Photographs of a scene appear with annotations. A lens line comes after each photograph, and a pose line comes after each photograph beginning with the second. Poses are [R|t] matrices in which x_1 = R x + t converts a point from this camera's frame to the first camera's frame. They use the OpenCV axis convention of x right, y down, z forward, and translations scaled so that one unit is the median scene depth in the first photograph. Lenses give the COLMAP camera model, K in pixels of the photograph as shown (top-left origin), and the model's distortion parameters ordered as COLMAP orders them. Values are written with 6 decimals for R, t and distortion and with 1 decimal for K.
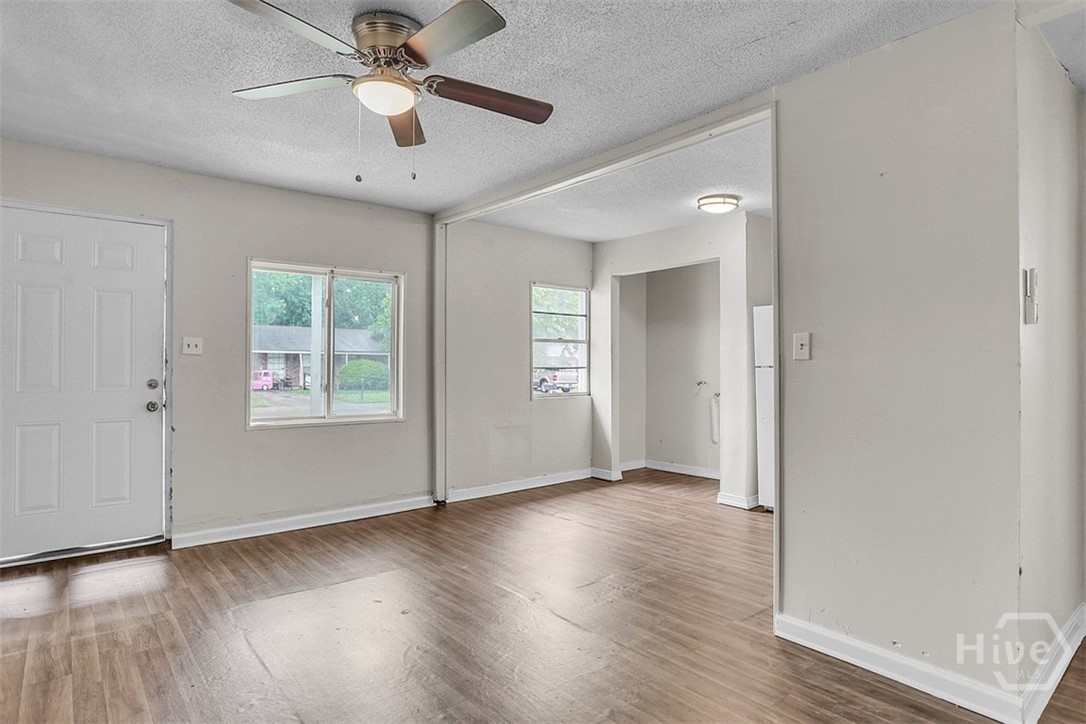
lens RADIAL K [[594.9, 0, 550.4], [0, 594.9, 344.4], [0, 0, 1]] dist [-0.036230, 0.018670]
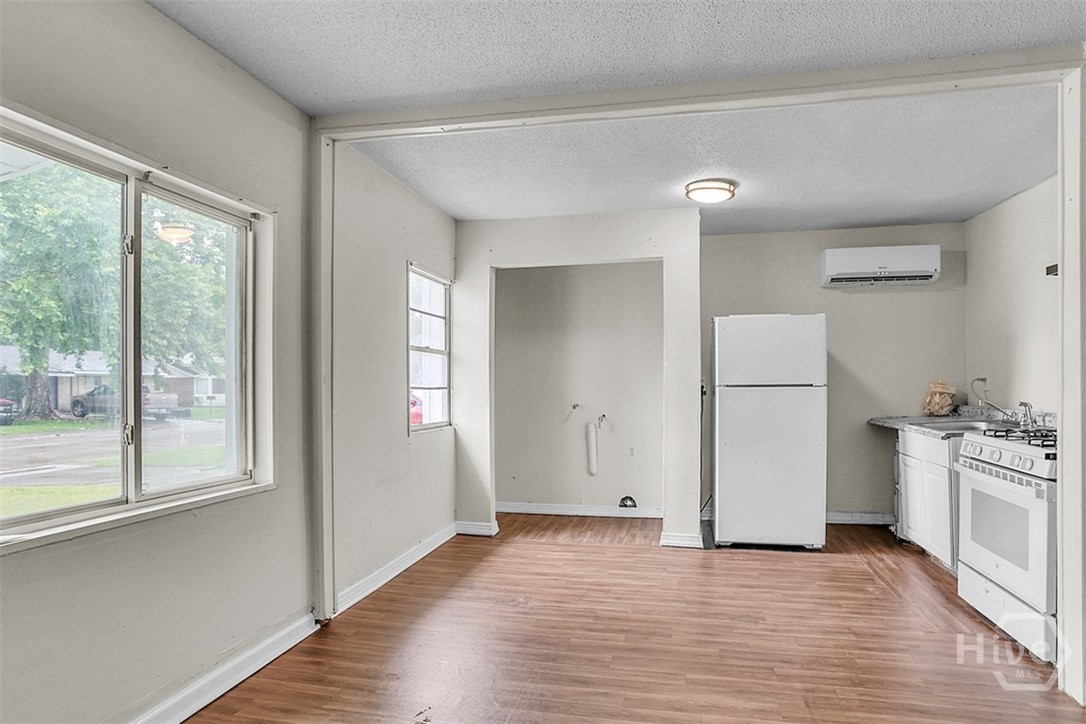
lens RADIAL K [[594.9, 0, 553.9], [0, 594.9, 389.0], [0, 0, 1]] dist [-0.036230, 0.018670]
pose [[0.792618, -0.004709, 0.609700, -0.355301], [-0.020168, 0.999221, 0.033936, 0.015190], [-0.609384, -0.039195, 0.791906, 0.410501]]
